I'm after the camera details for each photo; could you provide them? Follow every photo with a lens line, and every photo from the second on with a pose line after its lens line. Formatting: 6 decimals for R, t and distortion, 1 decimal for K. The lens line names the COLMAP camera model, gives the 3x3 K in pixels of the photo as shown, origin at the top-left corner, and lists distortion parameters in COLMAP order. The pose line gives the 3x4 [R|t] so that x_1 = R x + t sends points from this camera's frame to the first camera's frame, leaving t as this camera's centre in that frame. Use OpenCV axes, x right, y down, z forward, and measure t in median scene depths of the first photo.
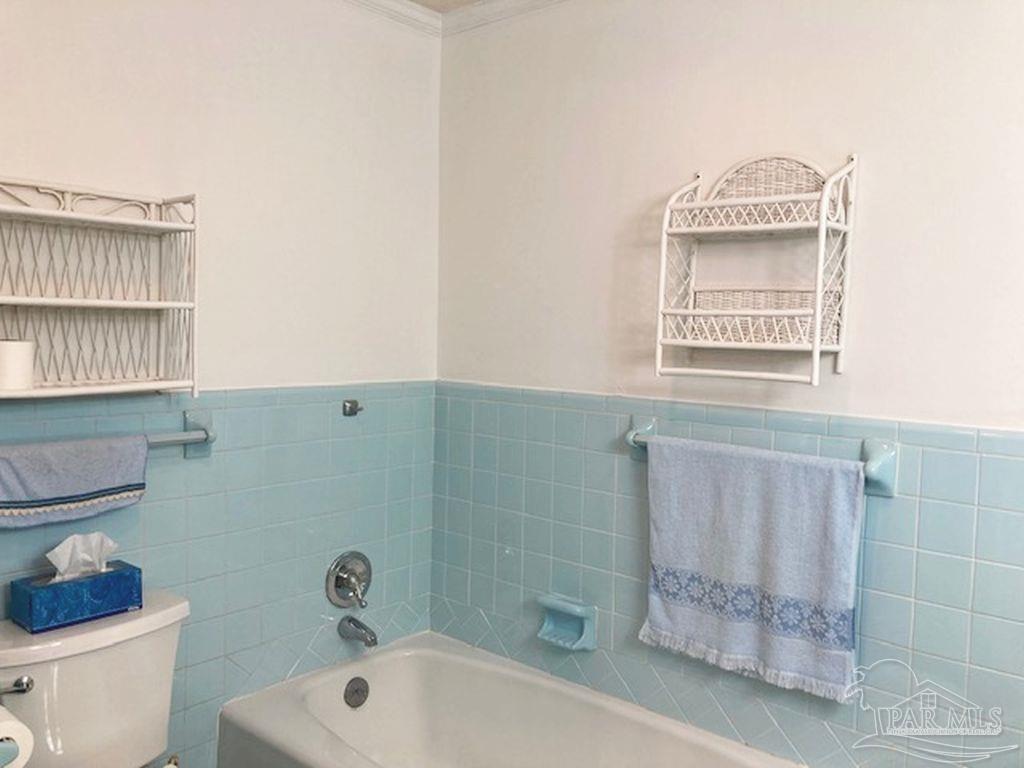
lens RADIAL K [[857.1, 0, 512.0], [0, 857.1, 384.0], [0, 0, 1]] dist [-0.009571, -0.006773]
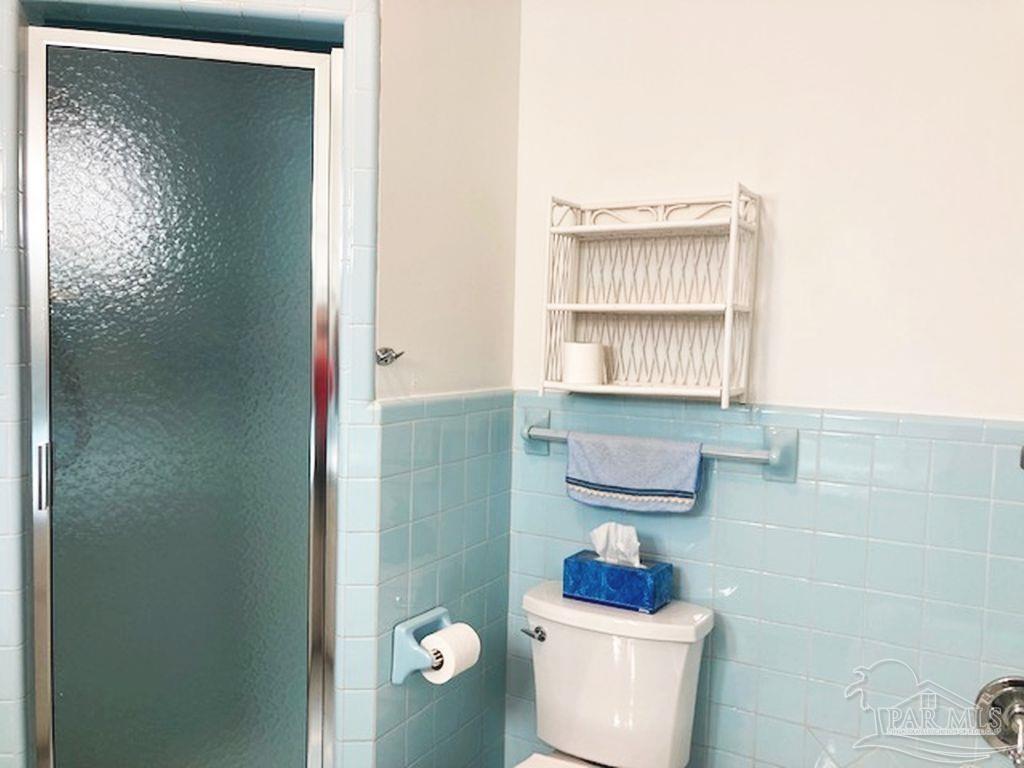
lens RADIAL K [[828.7, 0, 512.0], [0, 828.7, 384.0], [0, 0, 1]] dist [0.102685, -0.003243]
pose [[0.165807, 0.034287, -0.985562, 0.499640], [-0.081618, 0.996444, 0.020934, -0.010740], [0.982775, 0.076969, 0.168016, 0.675780]]
